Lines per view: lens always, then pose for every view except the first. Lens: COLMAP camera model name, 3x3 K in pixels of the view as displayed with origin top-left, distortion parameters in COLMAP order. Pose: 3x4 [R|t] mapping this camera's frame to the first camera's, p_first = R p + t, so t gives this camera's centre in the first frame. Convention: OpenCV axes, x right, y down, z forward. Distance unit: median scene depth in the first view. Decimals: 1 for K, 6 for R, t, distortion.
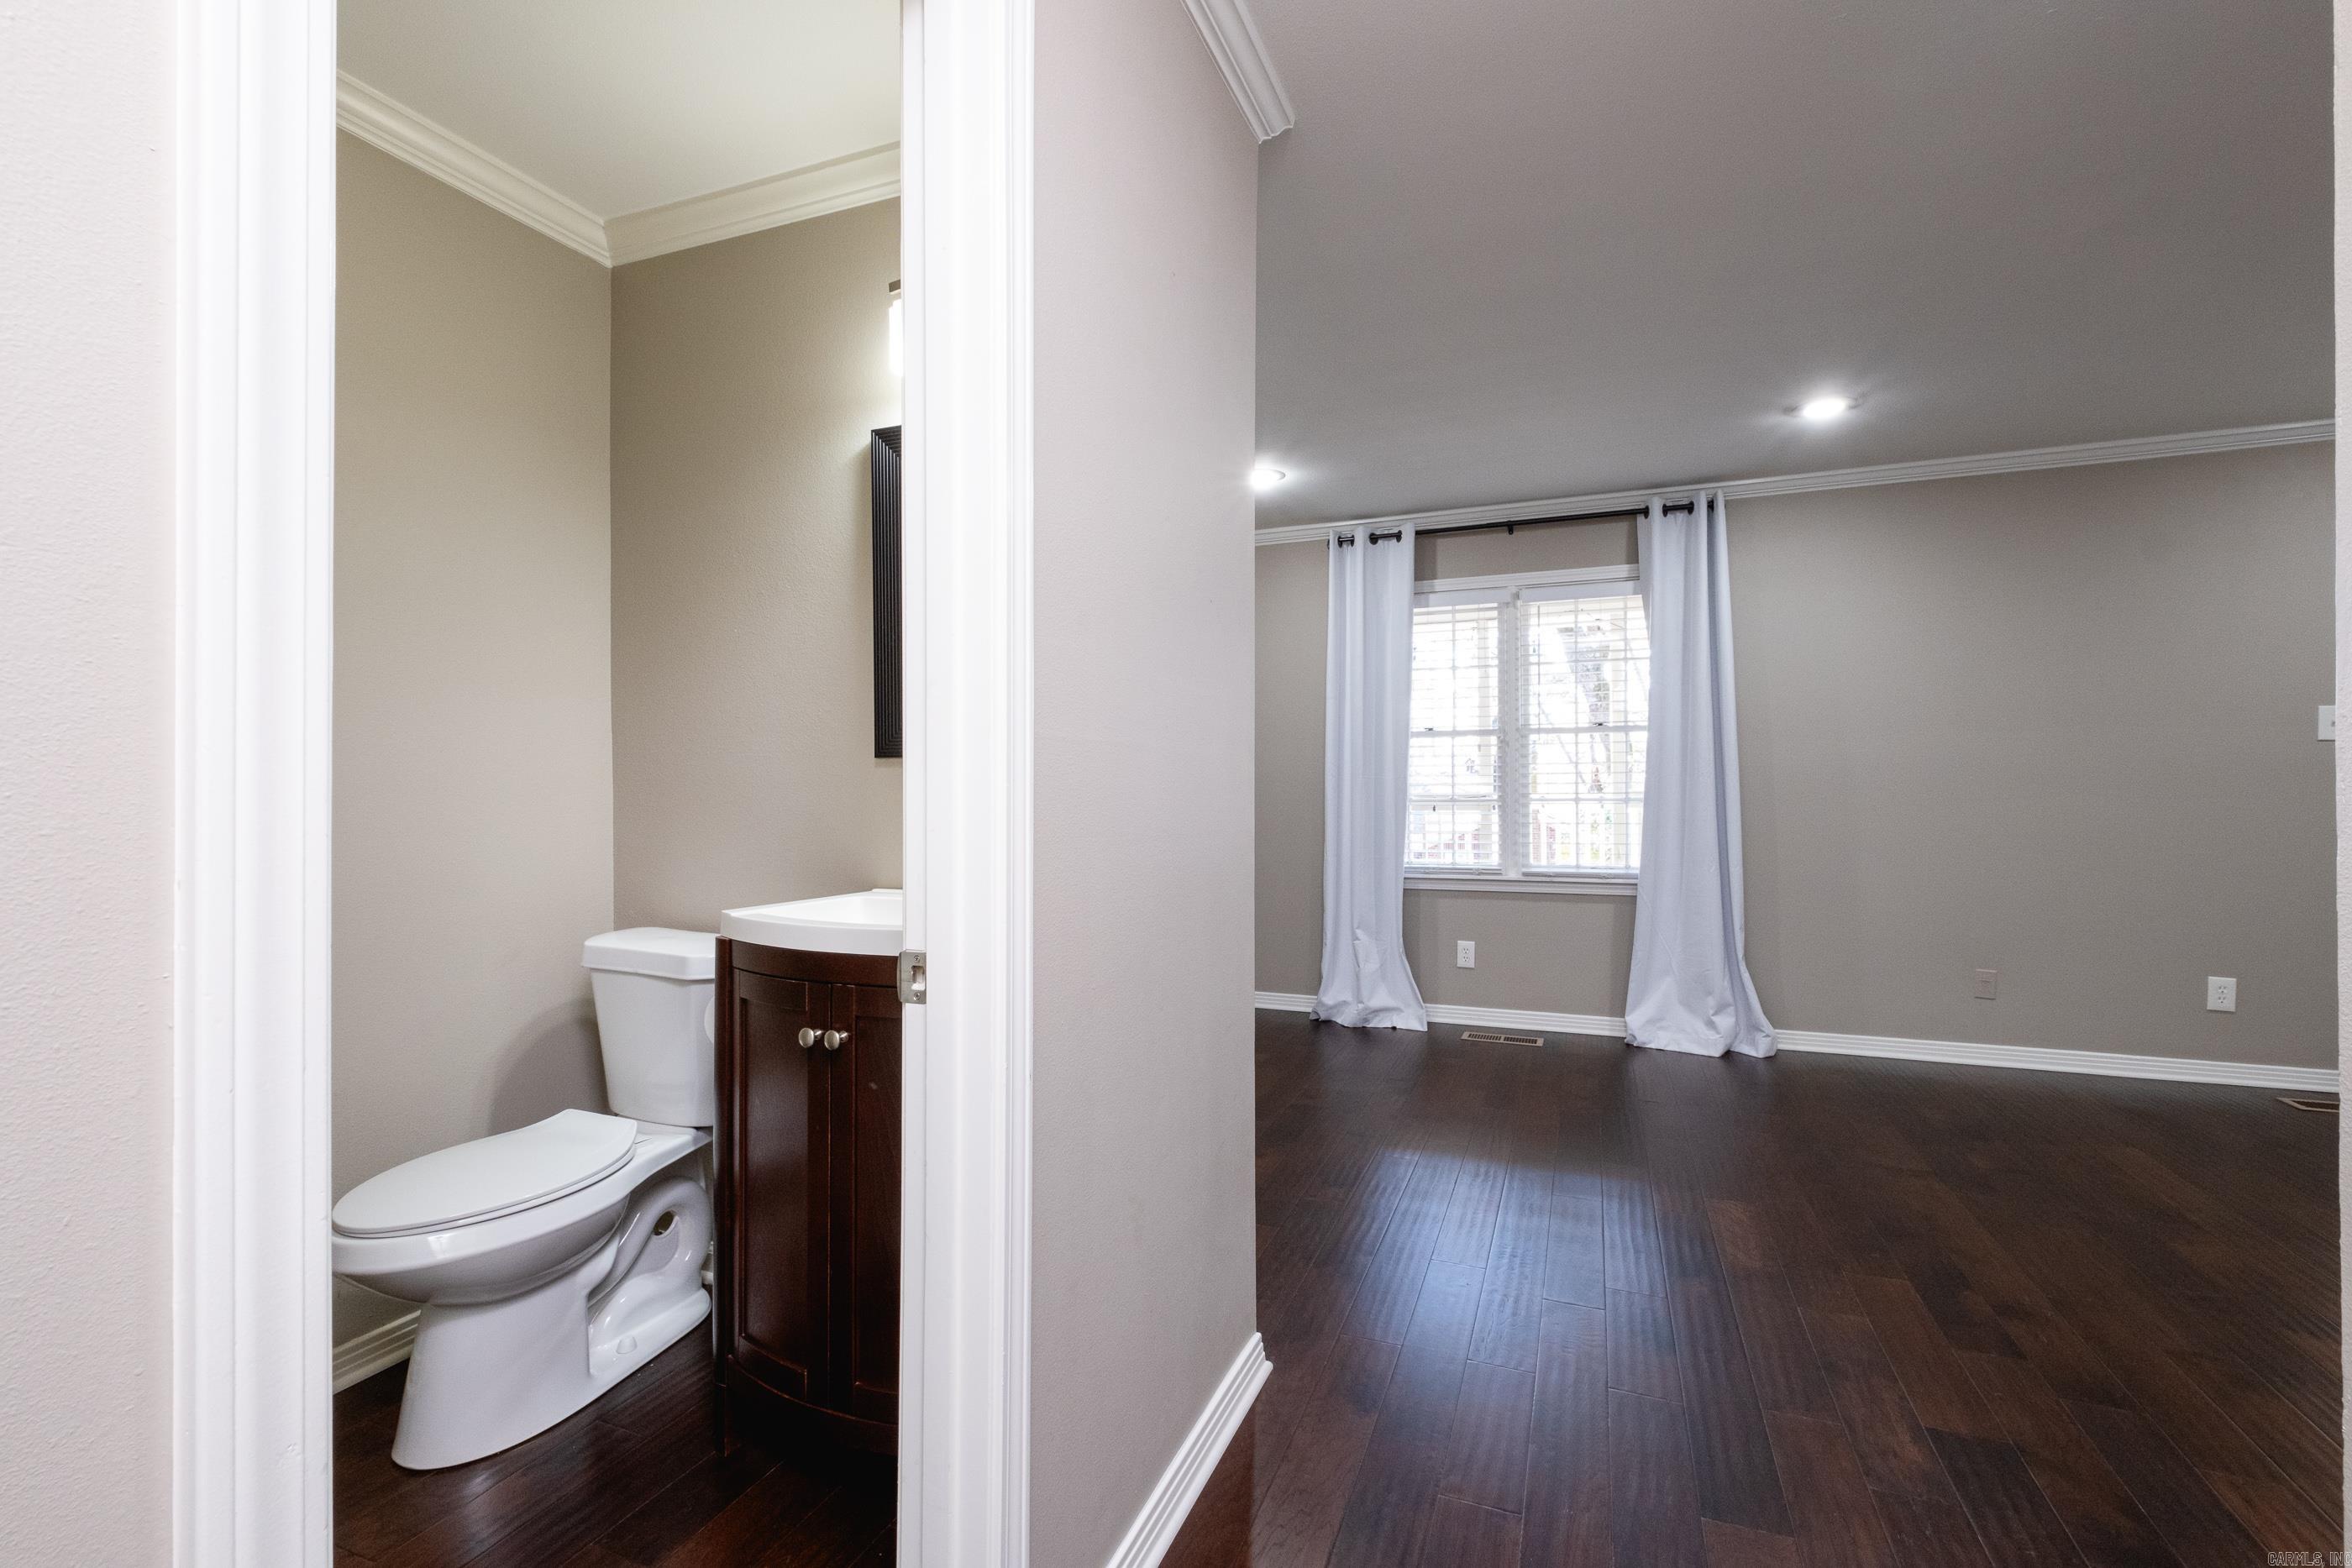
lens RADIAL K [[1021.6, 0, 1173.9], [0, 1021.6, 778.3], [0, 0, 1]] dist [0.004982, -0.003932]
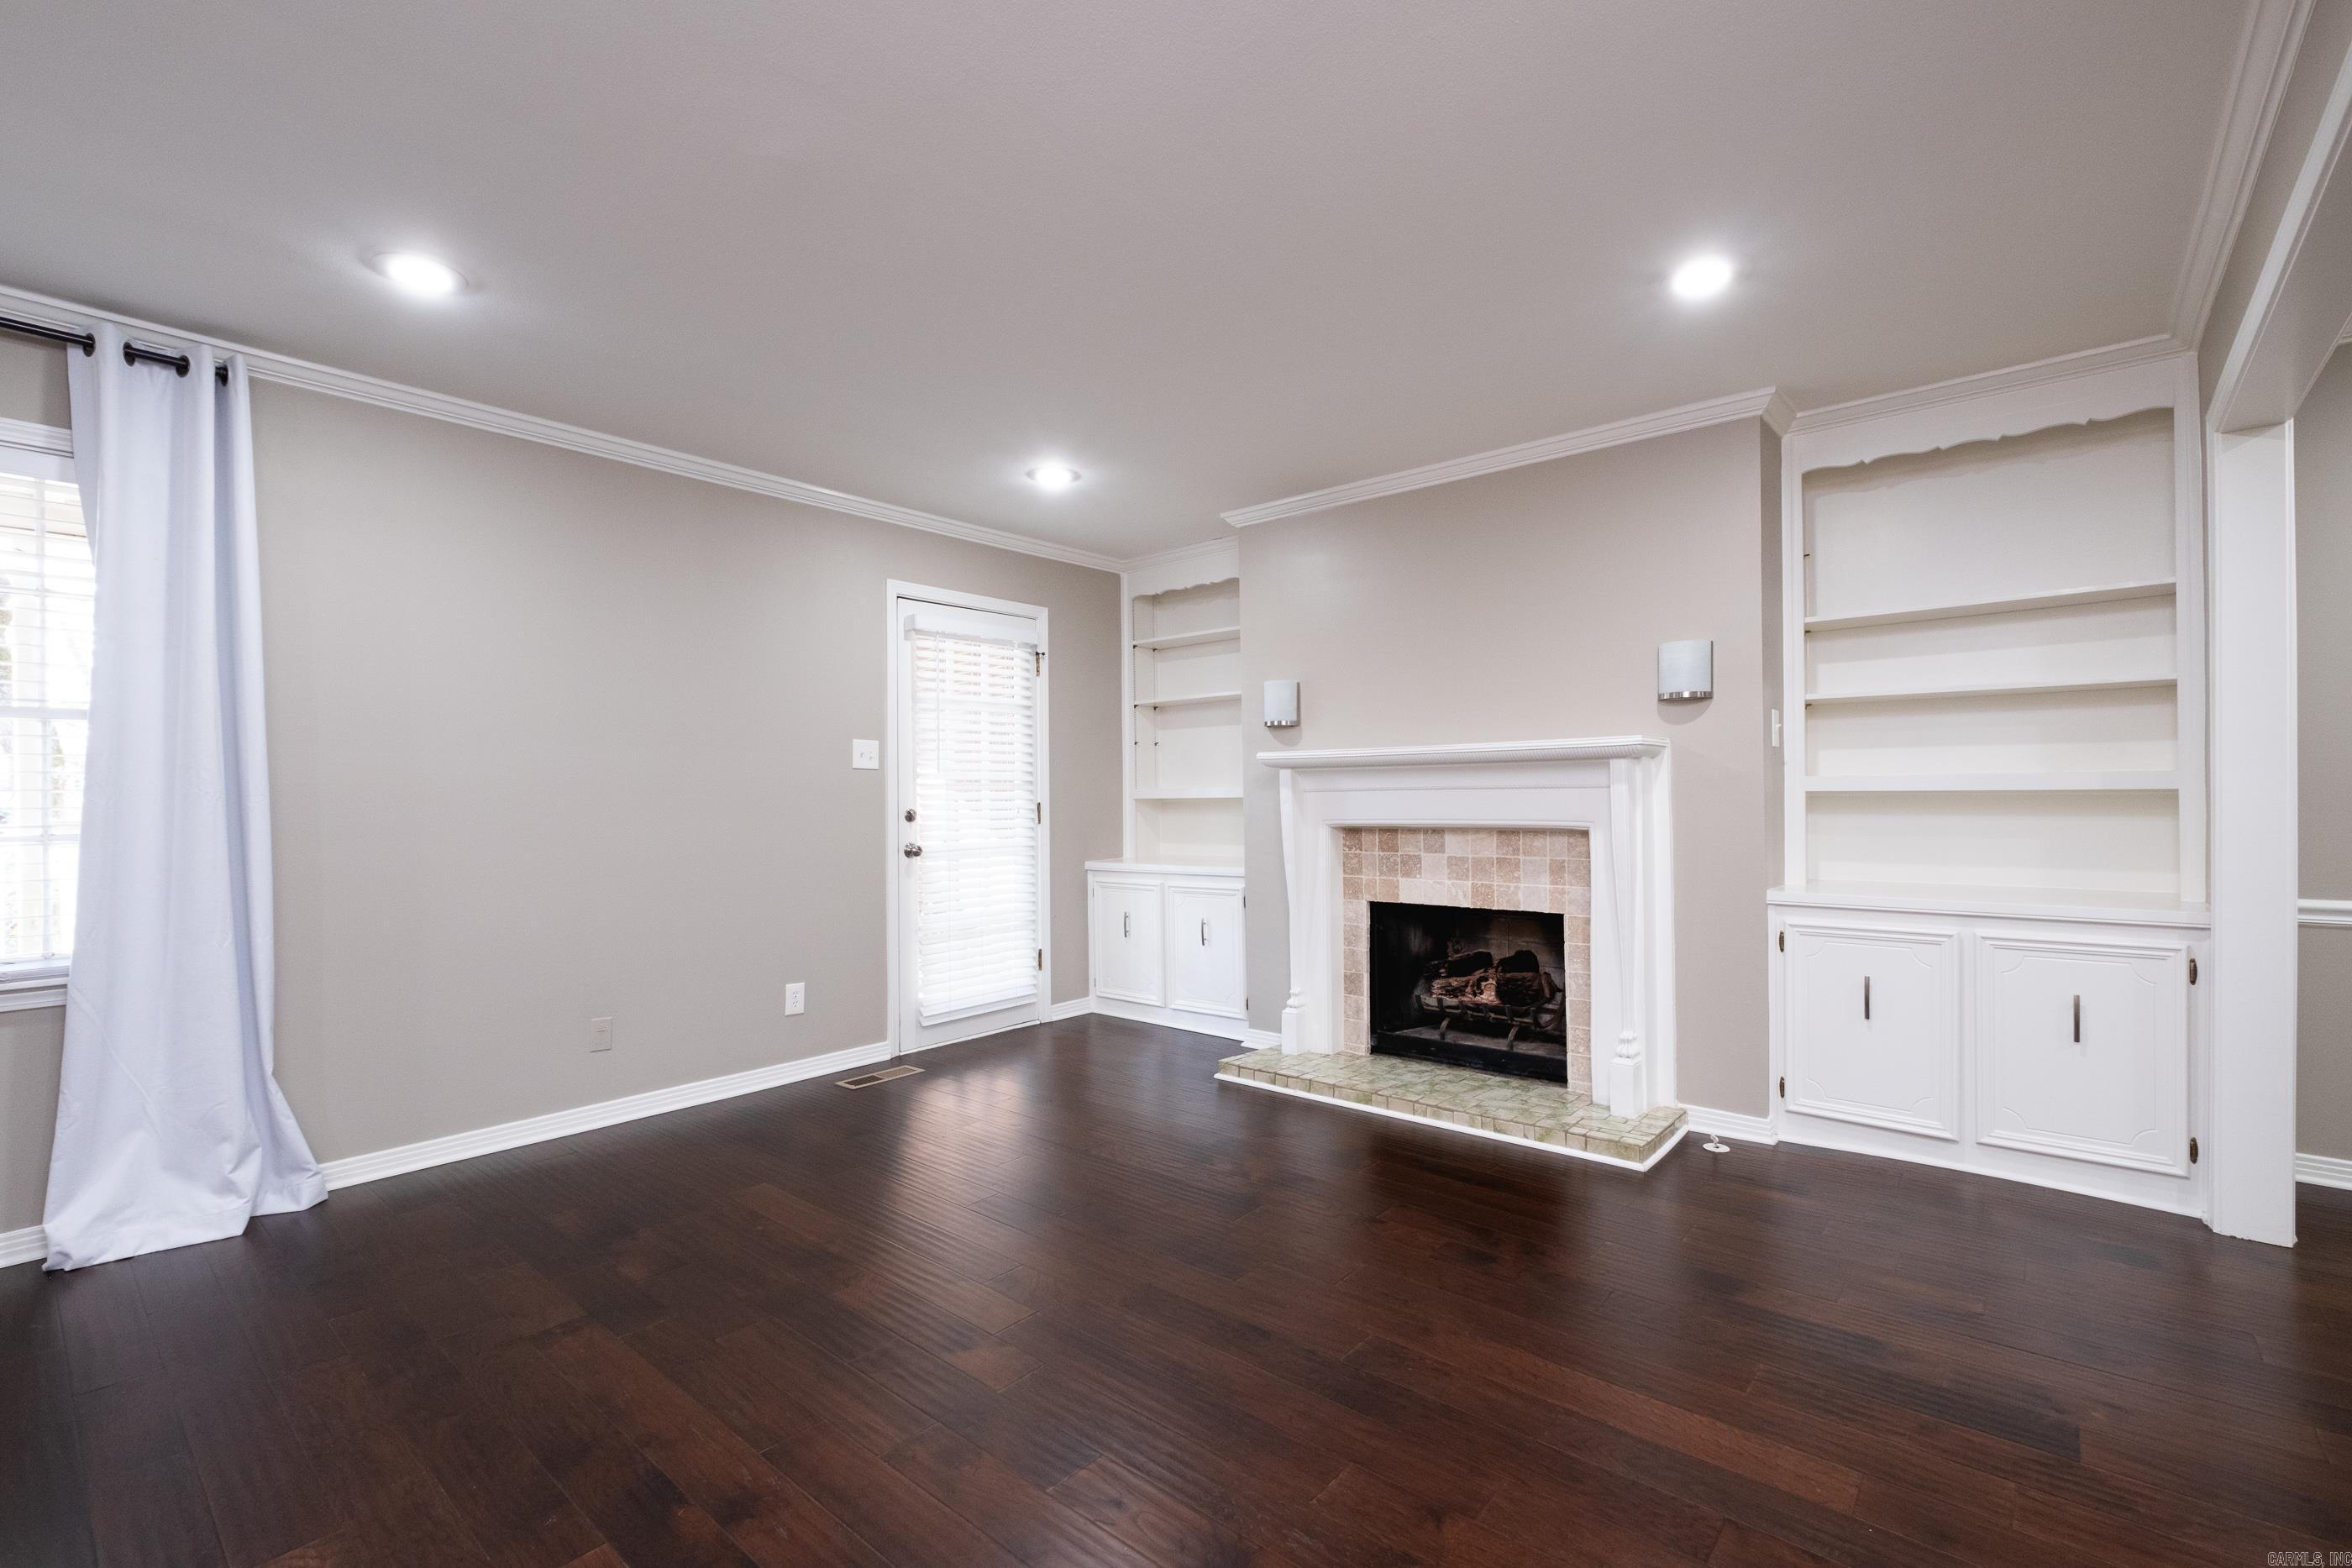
lens RADIAL K [[1021.6, 0, 1176.8], [0, 1021.6, 803.6], [0, 0, 1]] dist [0.004982, -0.003932]
pose [[0.317875, -0.001200, 0.948132, 0.101885], [0.003705, 0.999993, 0.000024, 0.003839], [-0.948125, 0.003505, 0.317877, 0.217899]]
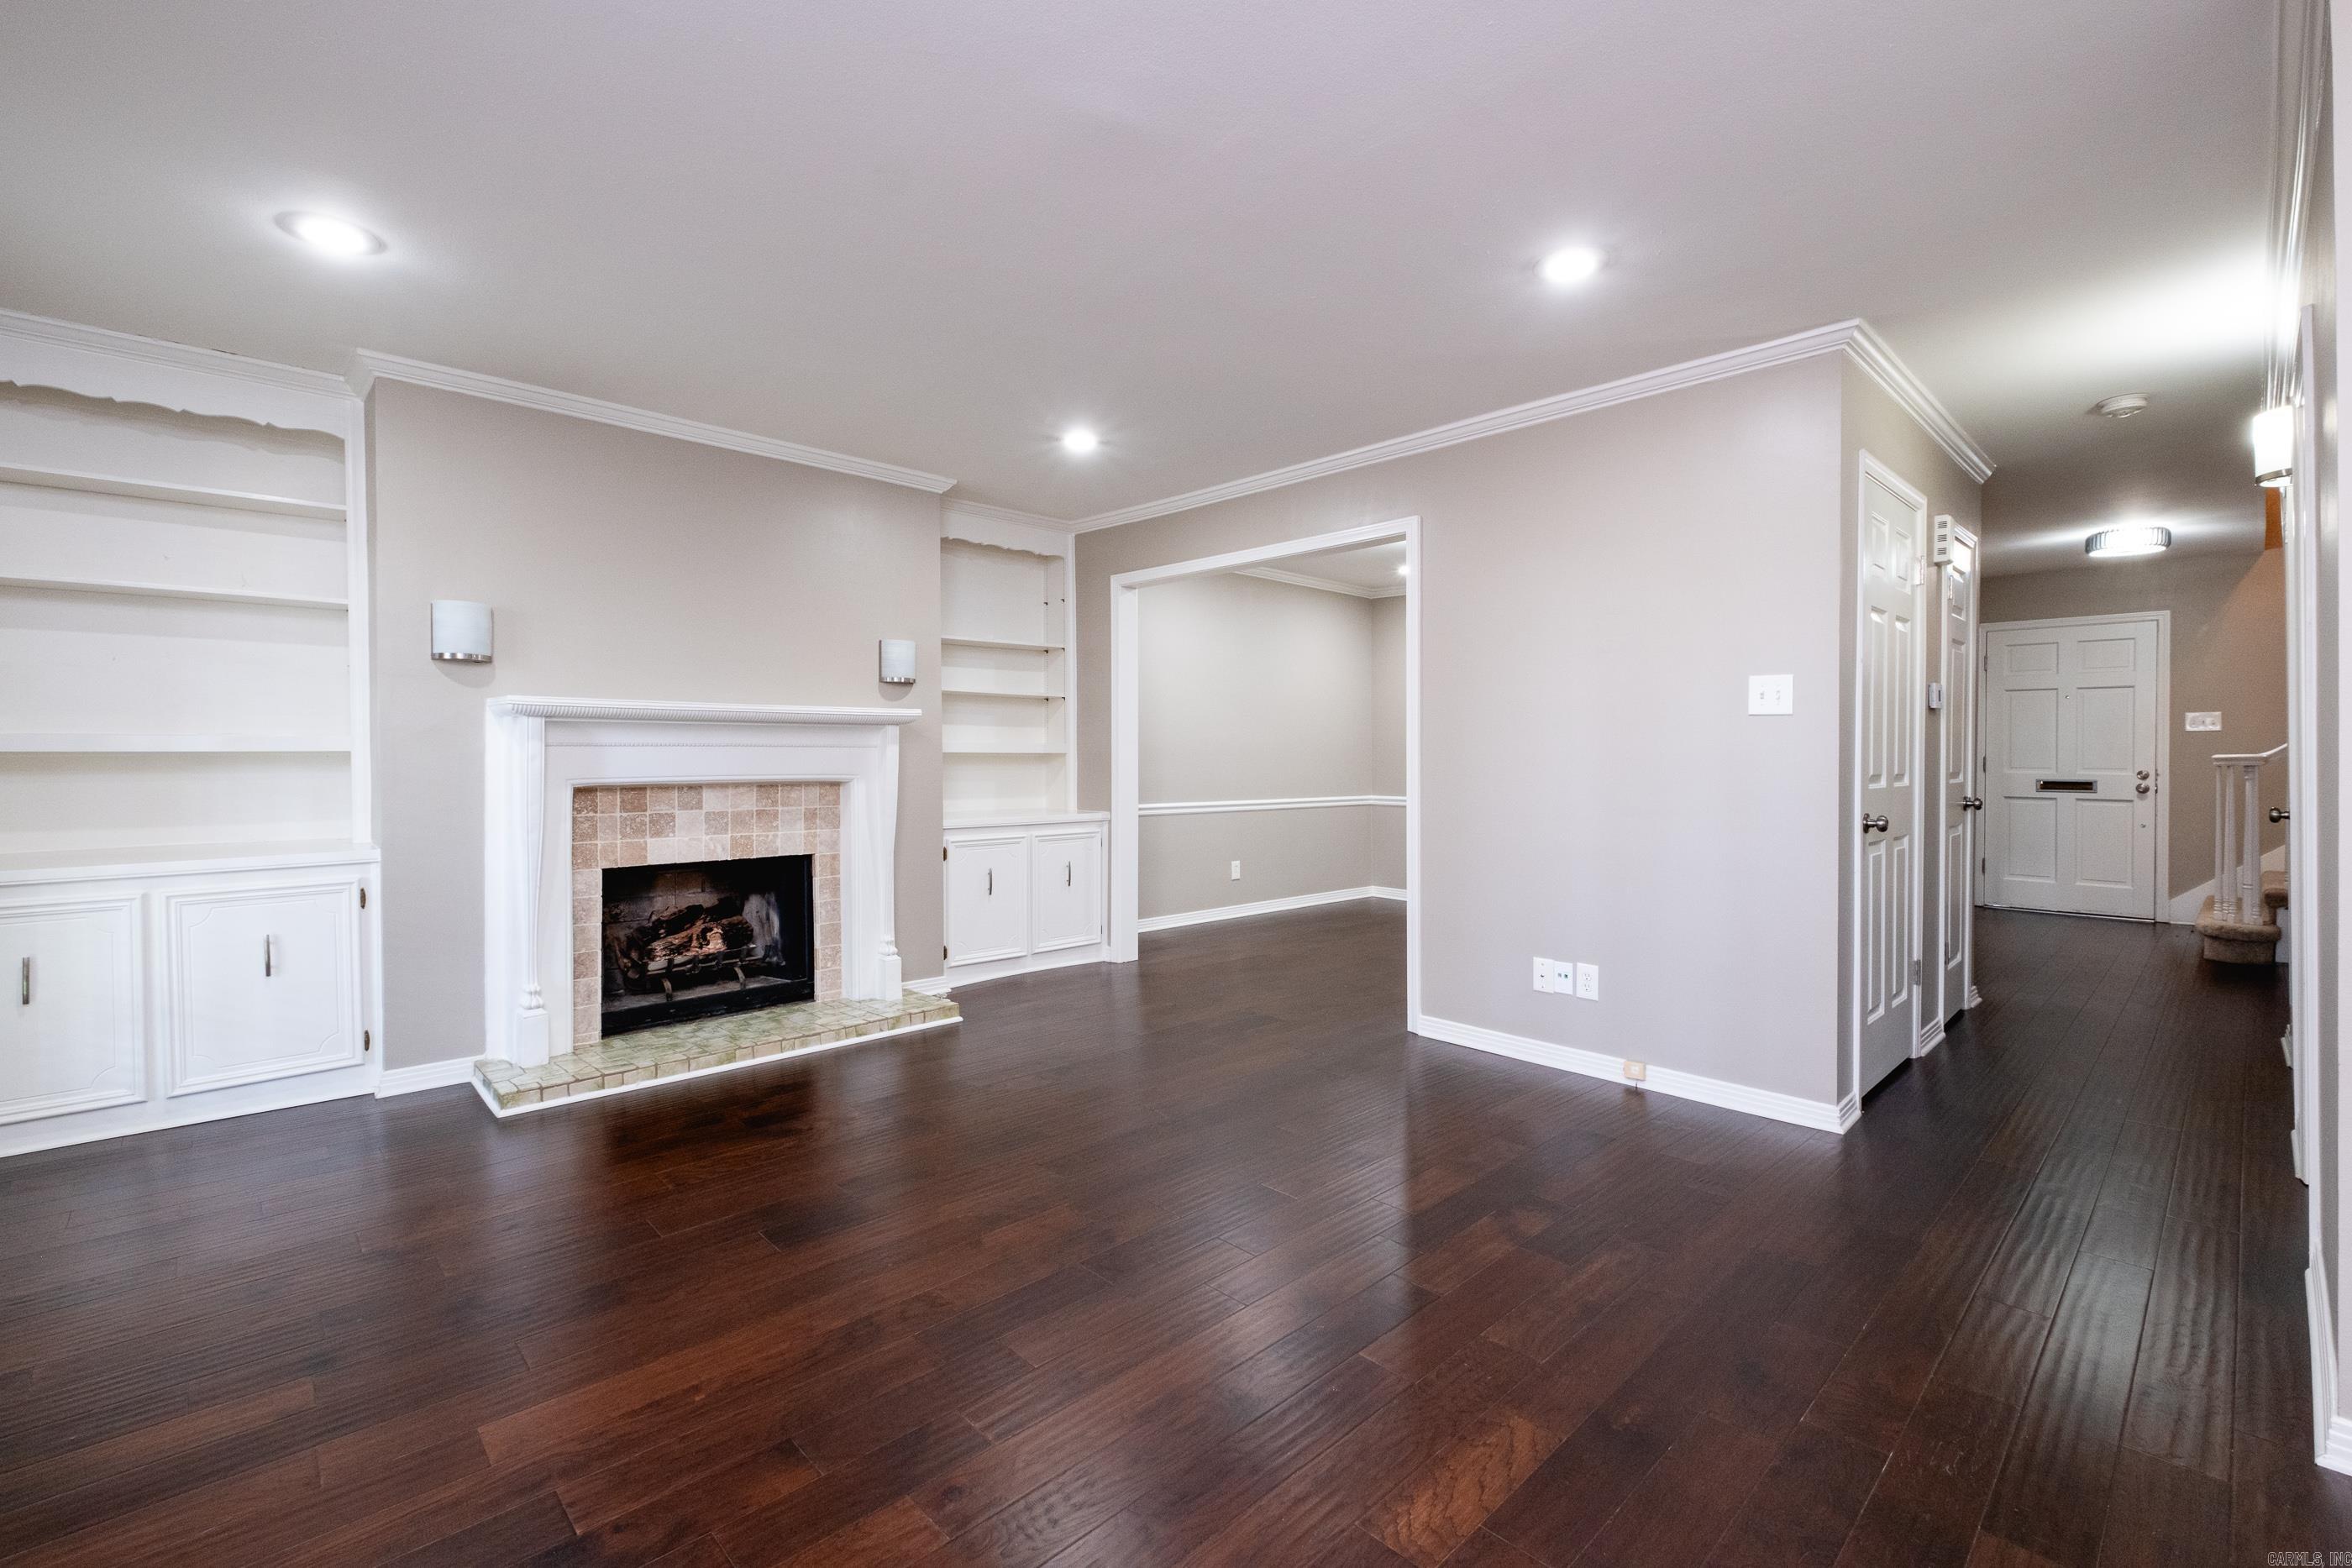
lens RADIAL K [[1021.6, 0, 1189.6], [0, 1021.6, 774.0], [0, 0, 1]] dist [0.004982, -0.003932]
pose [[-0.915208, -0.001684, 0.402979, 0.256408], [0.003199, 0.999929, 0.011445, 0.007444], [-0.402970, 0.011763, -0.915137, 0.901600]]
